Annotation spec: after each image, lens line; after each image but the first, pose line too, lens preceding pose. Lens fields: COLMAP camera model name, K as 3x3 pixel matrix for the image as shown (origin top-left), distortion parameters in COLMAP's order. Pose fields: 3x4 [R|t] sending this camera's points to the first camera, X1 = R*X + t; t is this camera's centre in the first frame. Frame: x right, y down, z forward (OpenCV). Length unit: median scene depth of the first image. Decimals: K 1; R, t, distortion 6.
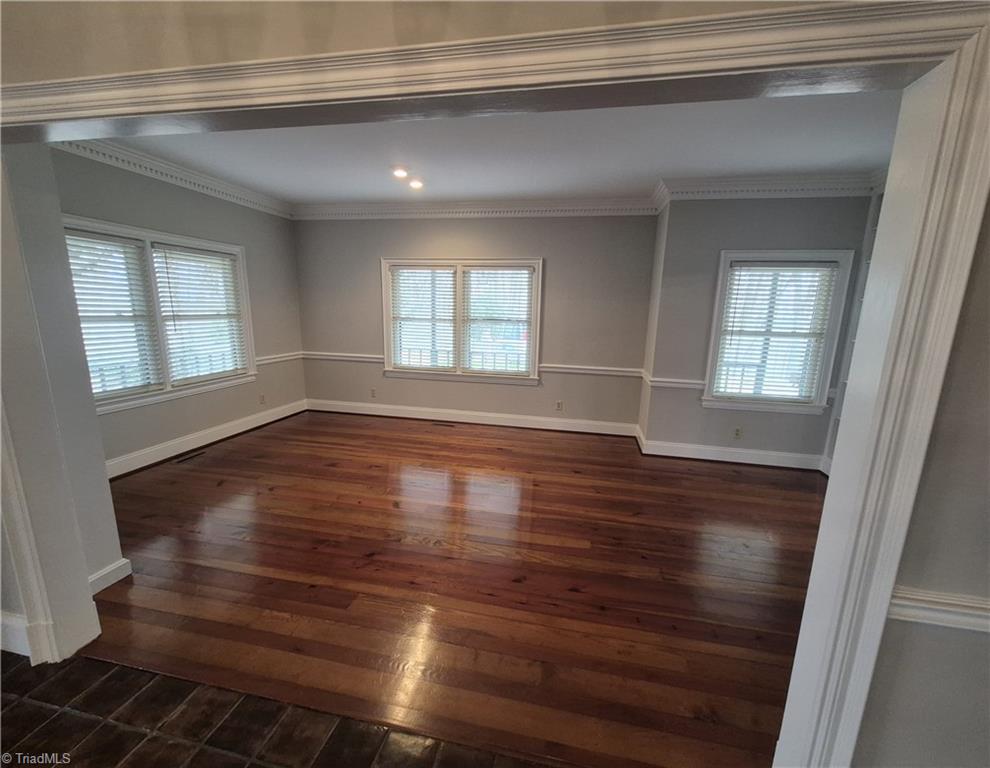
lens RADIAL K [[405.5, 0, 490.0], [0, 405.5, 393.1], [0, 0, 1]] dist [0.012538, 0.000059]
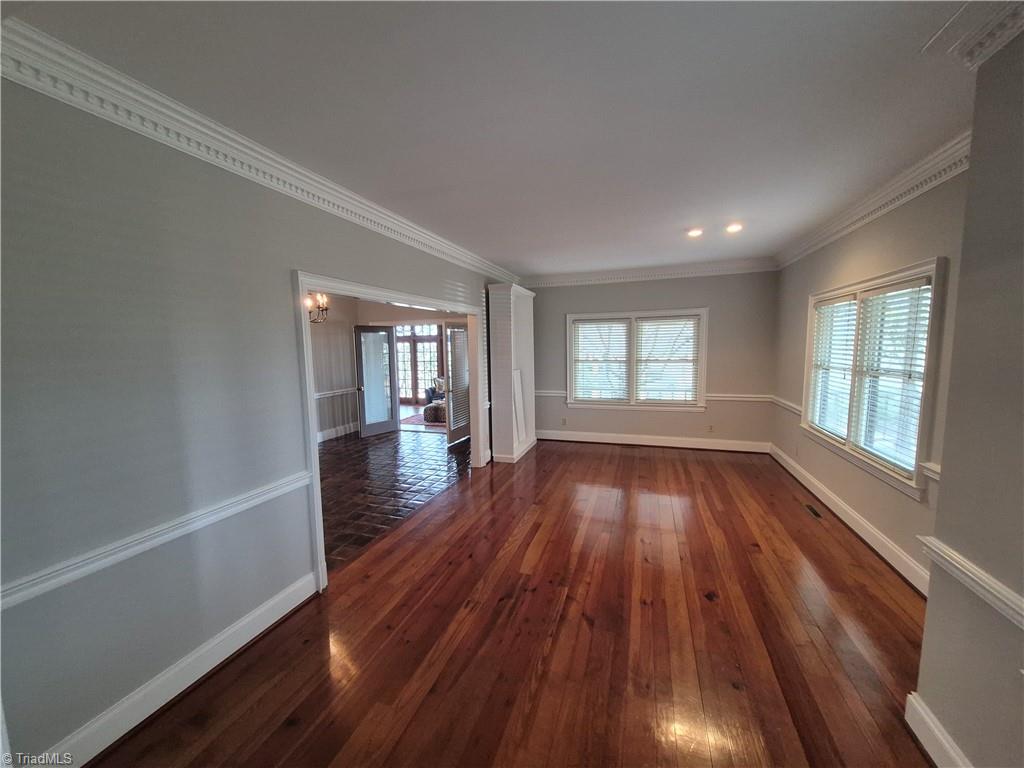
lens RADIAL K [[398.6, 0, 503.6], [0, 398.6, 389.6], [0, 0, 1]] dist [0.001574, -0.000377]
pose [[-0.150780, 0.081753, -0.985181, 0.801919], [-0.190598, 0.975472, 0.110118, -0.130447], [0.970019, 0.204377, -0.131500, 0.631080]]
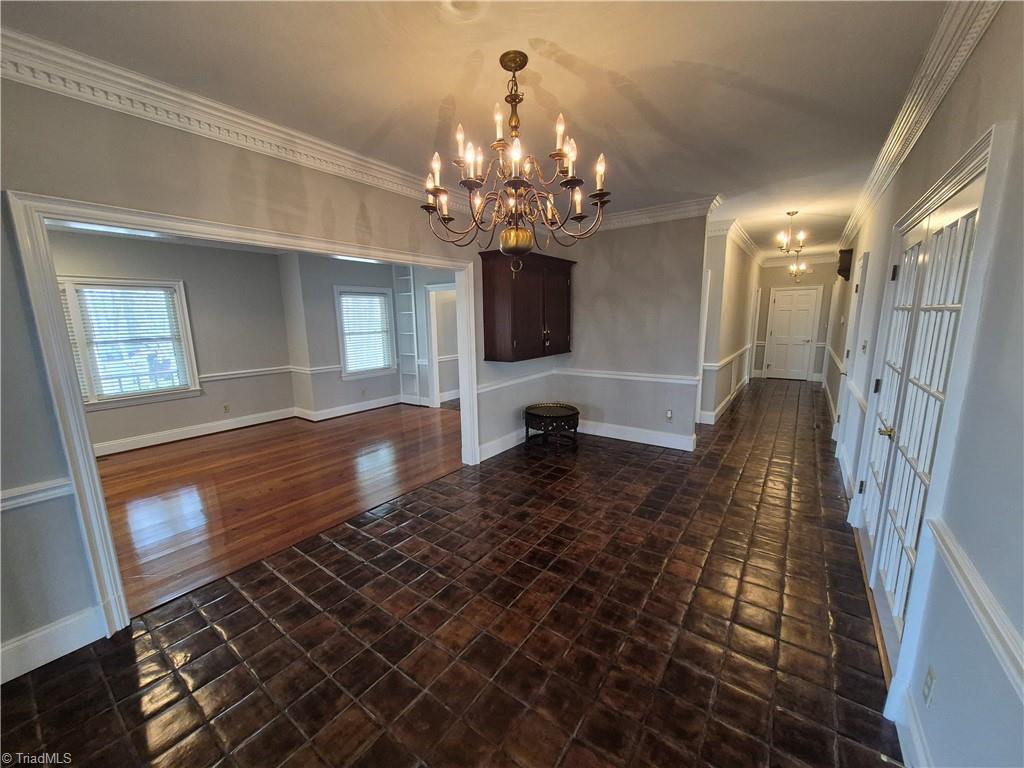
lens RADIAL K [[398.6, 0, 512.8], [0, 398.6, 385.8], [0, 0, 1]] dist [0.001574, -0.000377]
pose [[0.408407, -0.189090, 0.893000, -0.594235], [0.214853, 0.970735, 0.107289, 0.026613], [-0.887154, 0.148046, 0.437081, -0.263729]]
